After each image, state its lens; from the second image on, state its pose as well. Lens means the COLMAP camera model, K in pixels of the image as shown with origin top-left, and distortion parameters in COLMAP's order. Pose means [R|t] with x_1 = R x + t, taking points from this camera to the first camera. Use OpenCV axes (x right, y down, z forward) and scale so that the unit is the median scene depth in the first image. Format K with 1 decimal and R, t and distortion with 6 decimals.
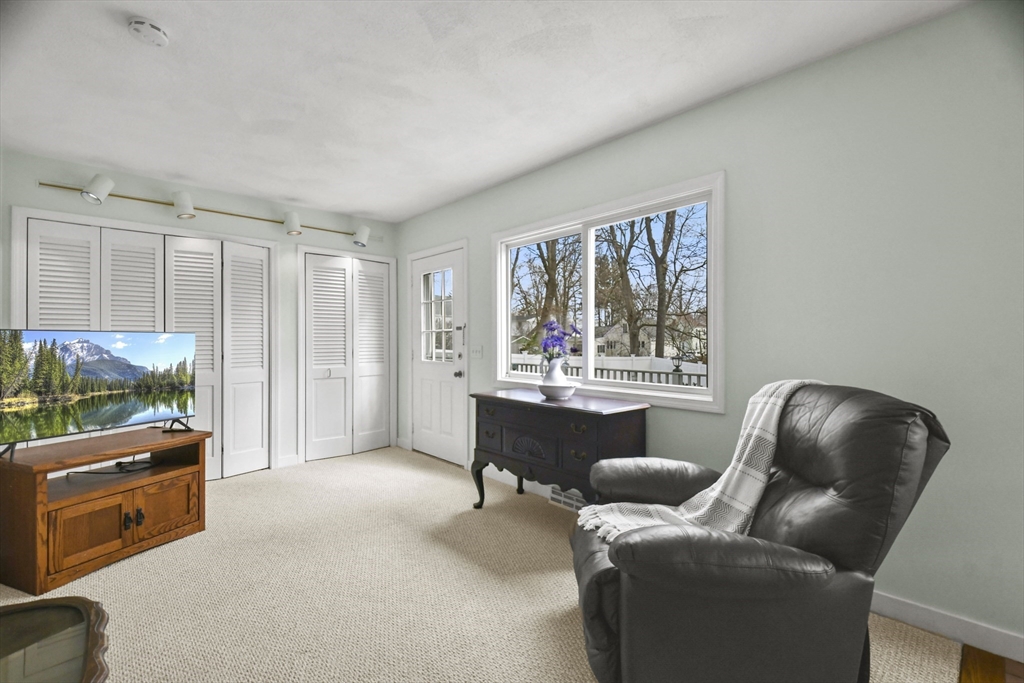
lens RADIAL K [[448.0, 0, 515.9], [0, 448.0, 340.3], [0, 0, 1]] dist [-0.005161, -0.003288]
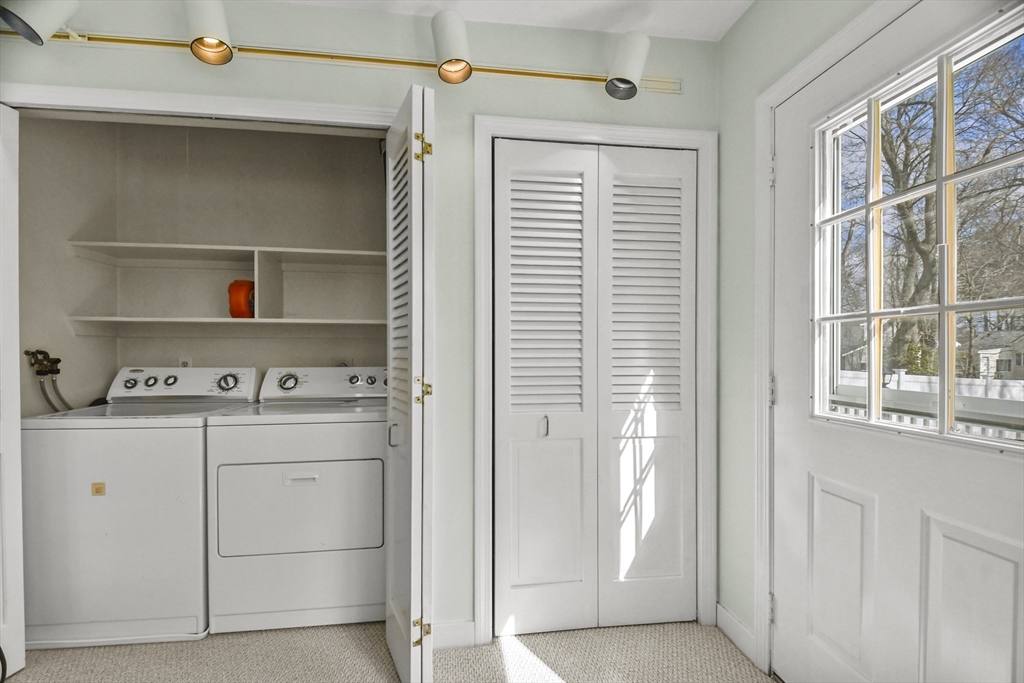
lens RADIAL K [[448.0, 0, 513.0], [0, 448.0, 351.3], [0, 0, 1]] dist [-0.005161, -0.003288]
pose [[0.823913, 0.003038, -0.566708, -0.212394], [-0.004932, 0.999986, -0.001811, 0.004400], [0.566694, 0.004287, 0.823917, 0.644377]]
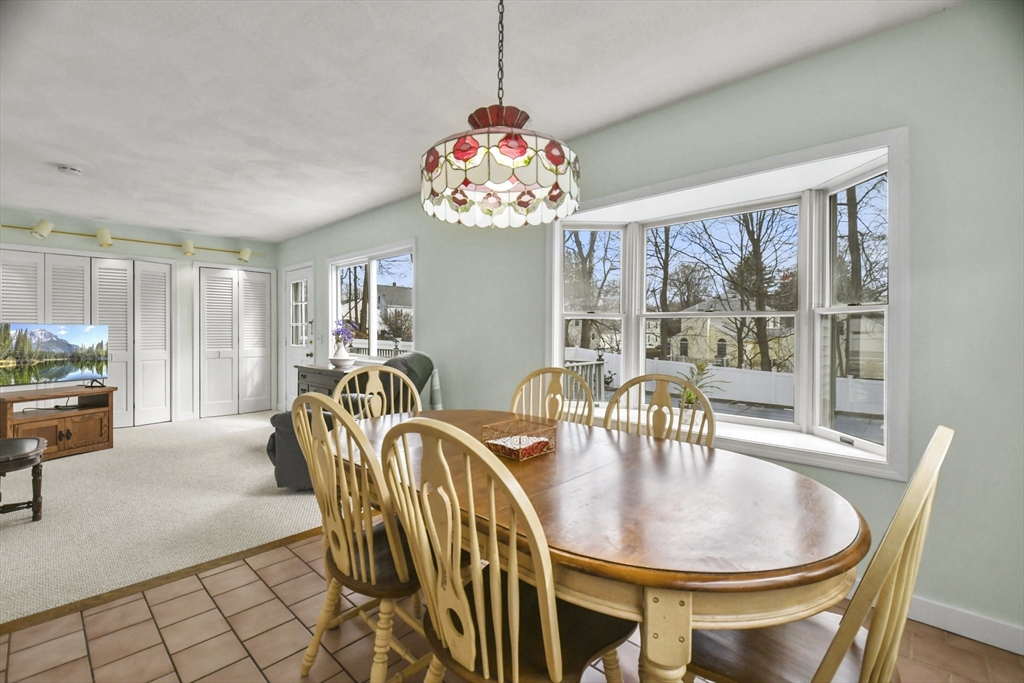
lens RADIAL K [[448.0, 0, 513.1], [0, 448.0, 335.7], [0, 0, 1]] dist [-0.005161, -0.003288]
pose [[0.998164, 0.008742, 0.059927, 0.401004], [-0.009269, 0.999921, 0.008521, -0.002874], [-0.059848, -0.009061, 0.998166, -0.426103]]
